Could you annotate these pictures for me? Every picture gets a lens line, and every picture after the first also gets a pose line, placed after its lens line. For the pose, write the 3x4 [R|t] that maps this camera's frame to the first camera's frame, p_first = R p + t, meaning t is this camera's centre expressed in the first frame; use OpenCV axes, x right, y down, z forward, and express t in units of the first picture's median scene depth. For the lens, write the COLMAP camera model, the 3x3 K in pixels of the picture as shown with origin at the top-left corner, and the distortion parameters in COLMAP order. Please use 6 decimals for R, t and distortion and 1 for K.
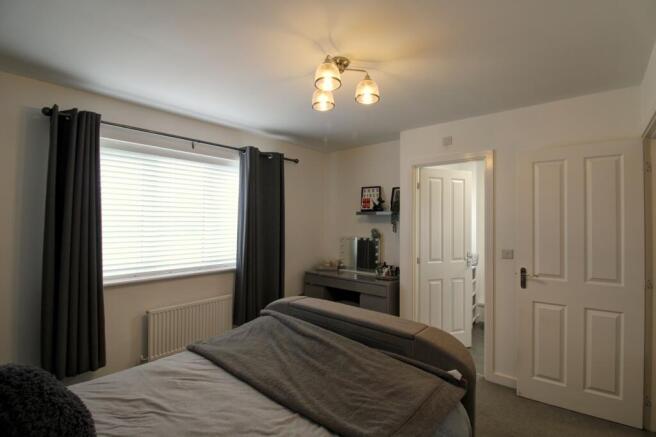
lens RADIAL K [[306.6, 0, 336.8], [0, 306.6, 219.4], [0, 0, 1]] dist [-0.000334, -0.000291]
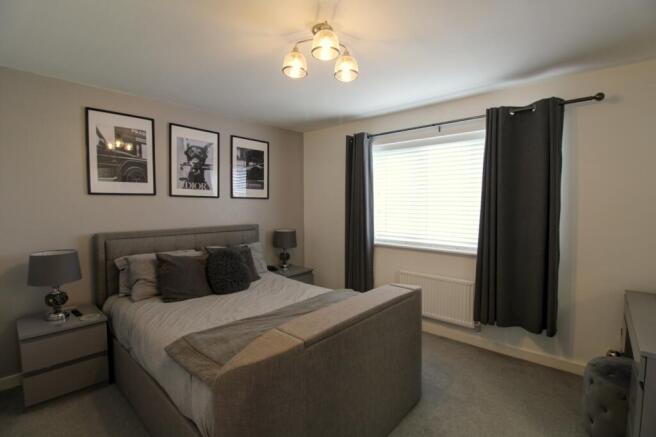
lens RADIAL K [[306.6, 0, 336.8], [0, 306.6, 219.4], [0, 0, 1]] dist [-0.000334, -0.000291]
pose [[0.016496, 0.050361, -0.998595, 0.584352], [0.010674, 0.998665, 0.050541, 0.011367], [0.999807, -0.011492, 0.015936, 0.622892]]
